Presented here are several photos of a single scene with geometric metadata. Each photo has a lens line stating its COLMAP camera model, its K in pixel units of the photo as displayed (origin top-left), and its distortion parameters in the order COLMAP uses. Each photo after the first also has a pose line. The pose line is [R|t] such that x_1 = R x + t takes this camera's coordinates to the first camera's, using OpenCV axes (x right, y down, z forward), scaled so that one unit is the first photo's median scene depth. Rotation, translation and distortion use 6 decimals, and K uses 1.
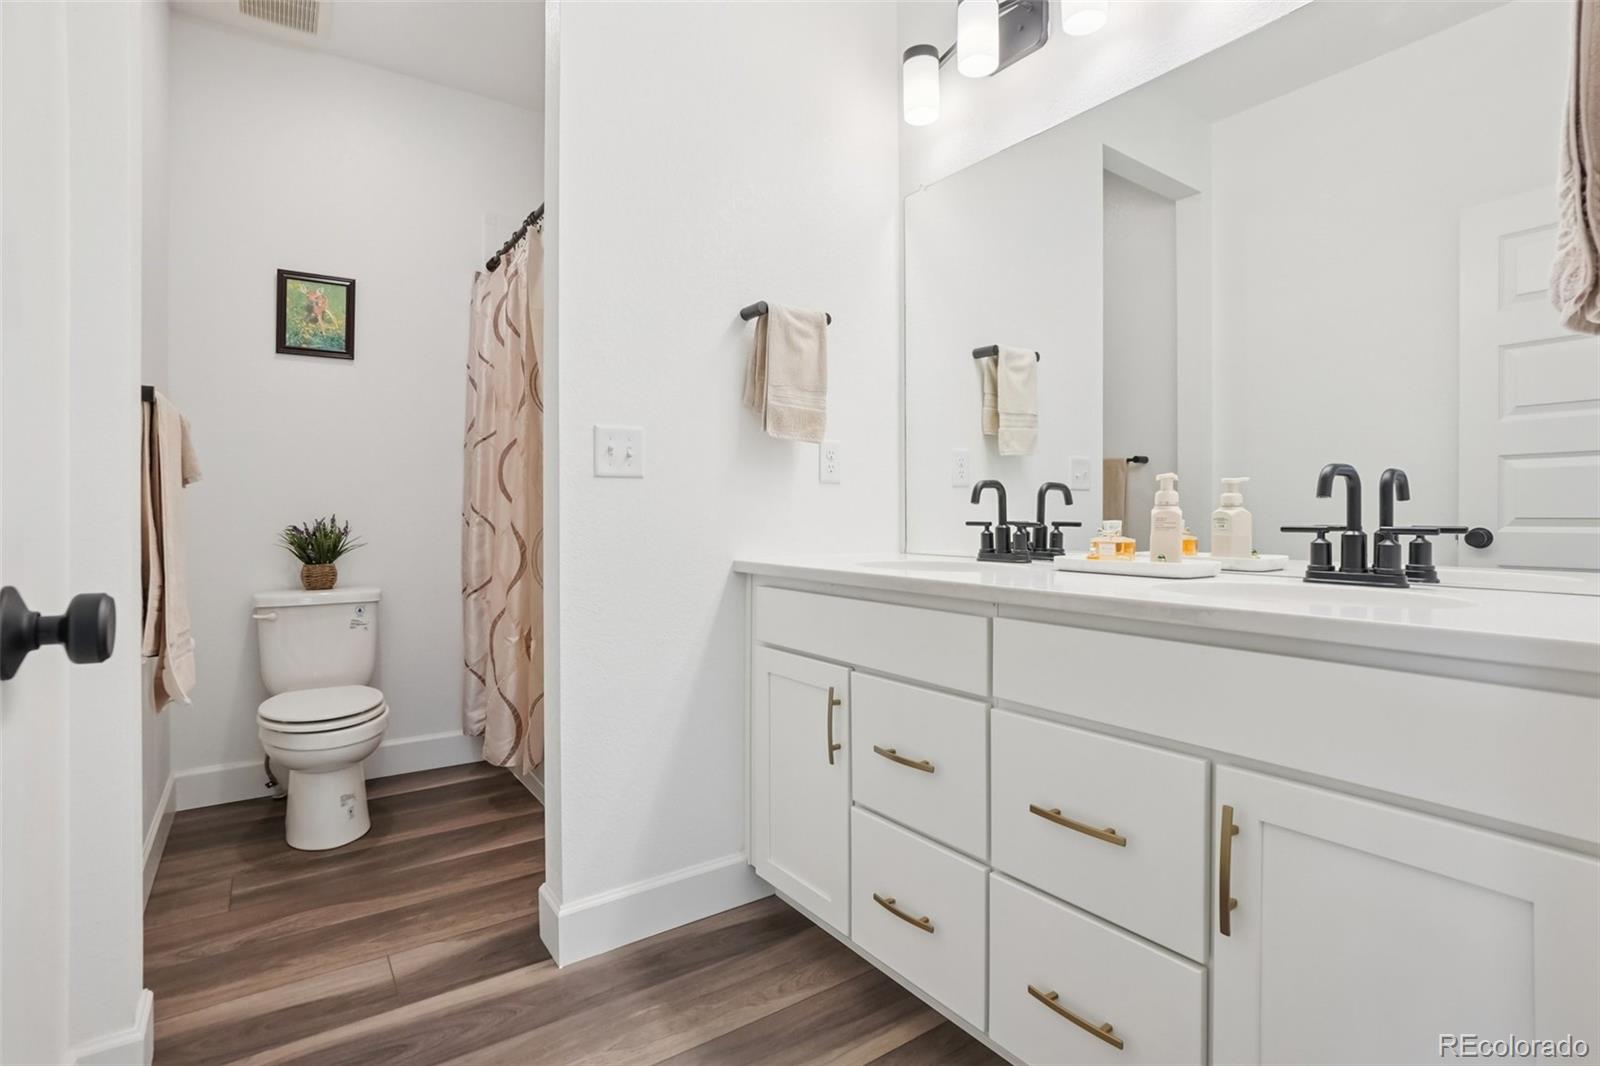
lens RADIAL K [[777.8, 0, 799.1], [0, 777.8, 528.0], [0, 0, 1]] dist [-0.026829, 0.002910]
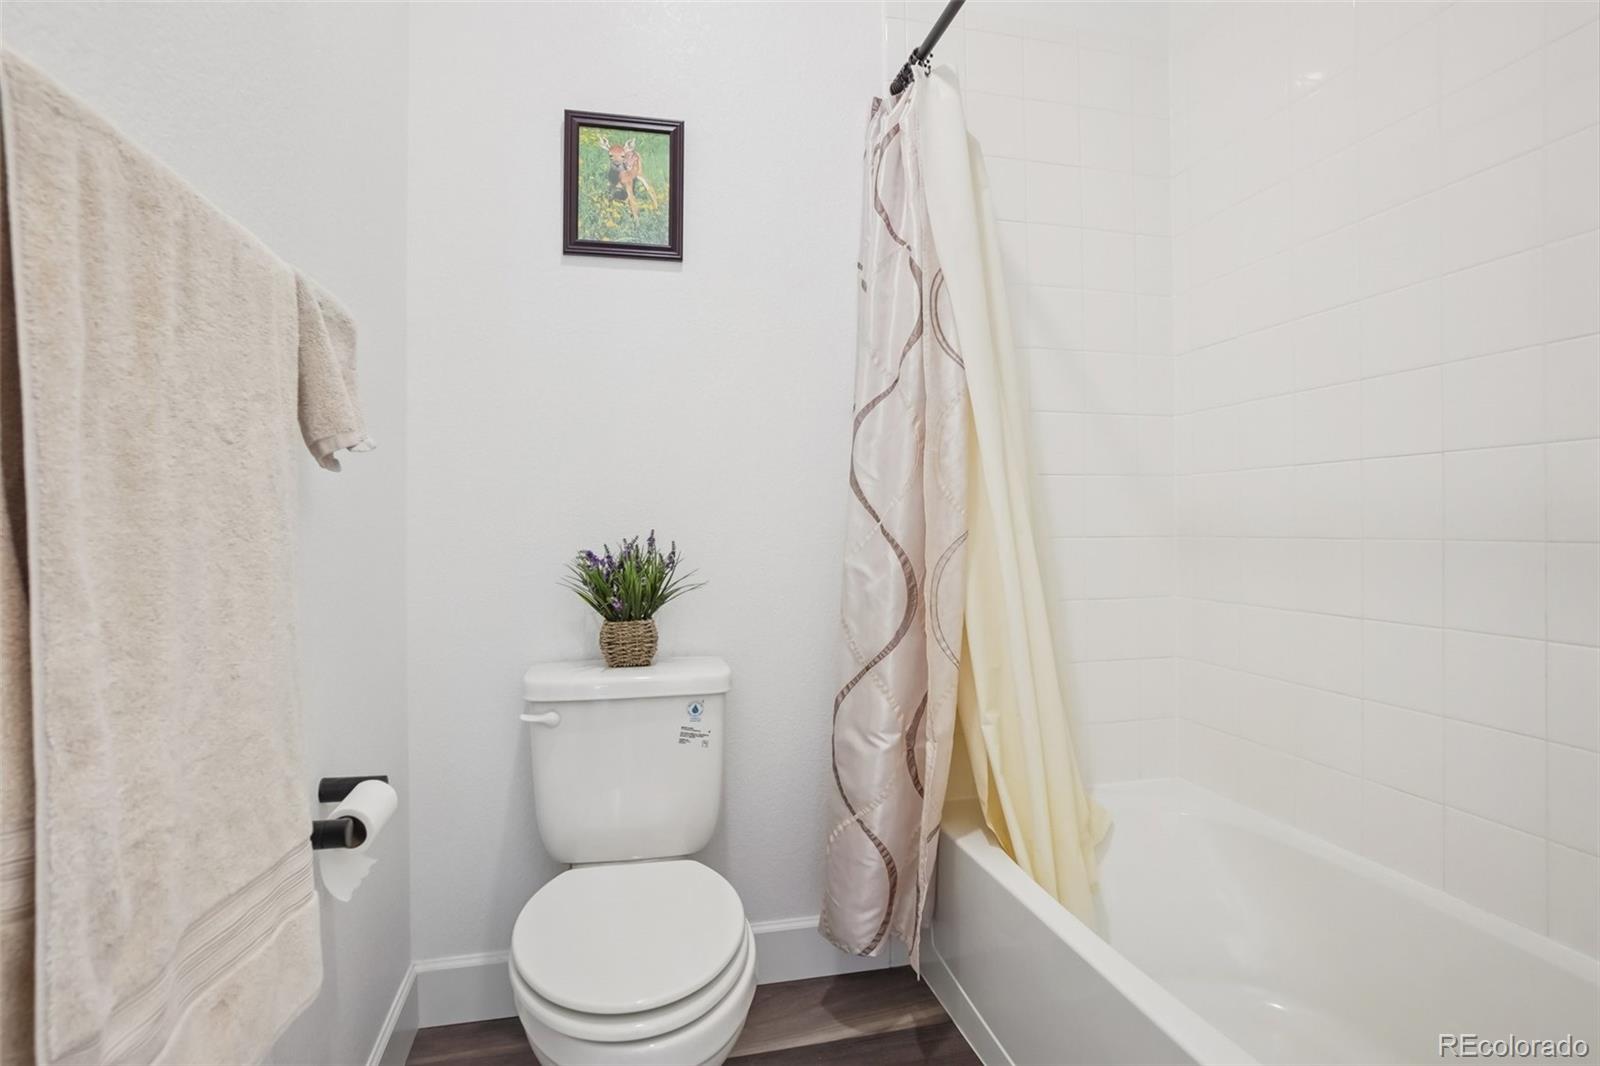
lens RADIAL K [[777.8, 0, 802.8], [0, 777.8, 537.7], [0, 0, 1]] dist [-0.026829, 0.002910]
pose [[0.938701, -0.007008, -0.344661, -0.308393], [0.003896, 0.999945, -0.009720, -0.006042], [0.344710, 0.007781, 0.938677, 0.510810]]
